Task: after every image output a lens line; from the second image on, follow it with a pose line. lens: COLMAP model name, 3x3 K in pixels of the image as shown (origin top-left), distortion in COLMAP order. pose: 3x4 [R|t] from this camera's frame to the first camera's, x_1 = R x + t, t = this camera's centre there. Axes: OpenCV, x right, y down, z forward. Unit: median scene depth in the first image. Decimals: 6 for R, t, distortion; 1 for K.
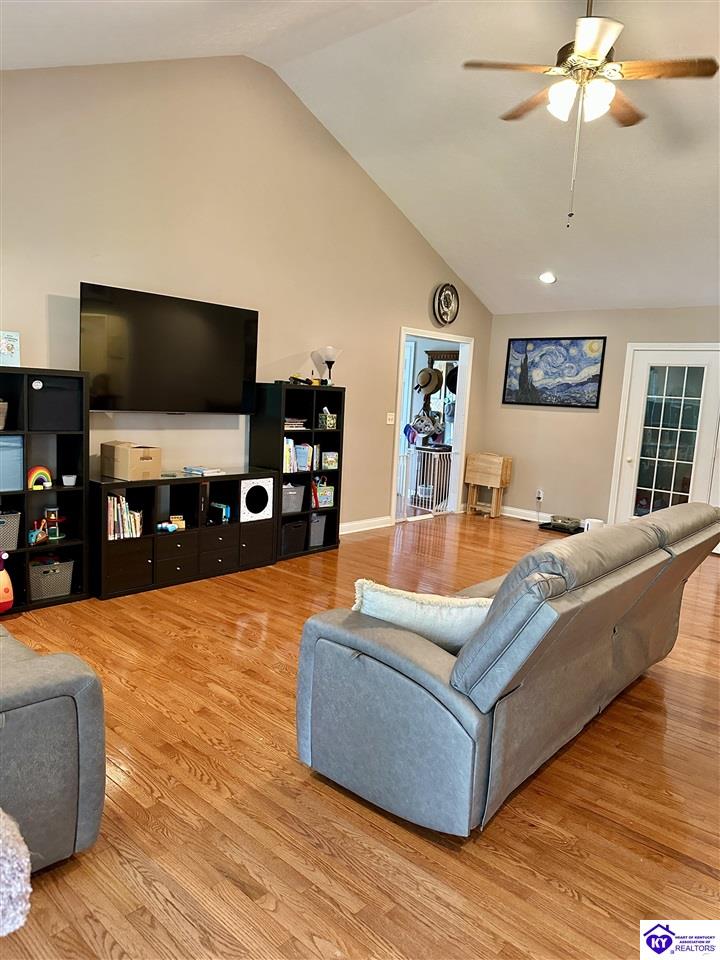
lens RADIAL K [[668.7, 0, 362.3], [0, 668.7, 480.7], [0, 0, 1]] dist [0.001387, -0.000036]
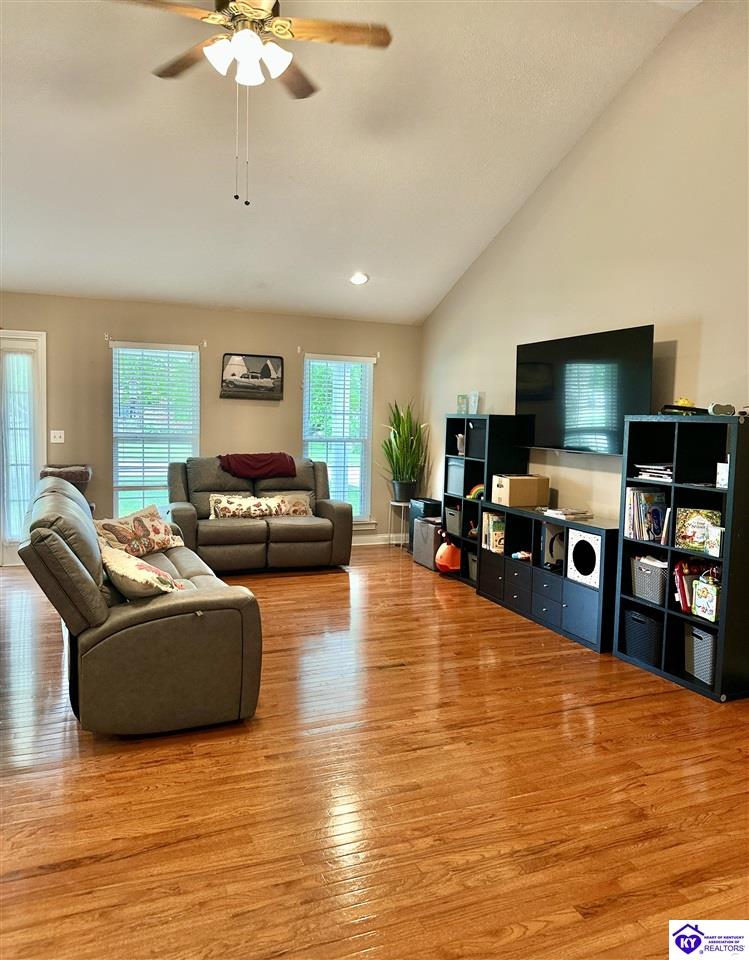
lens RADIAL K [[661.3, 0, 377.0], [0, 661.3, 477.8], [0, 0, 1]] dist [-0.005041, -0.000229]
pose [[-0.444010, -0.002963, -0.896017, 0.714814], [-0.181380, 0.979589, 0.086641, -0.096347], [0.877471, 0.200989, -0.435485, 1.178411]]
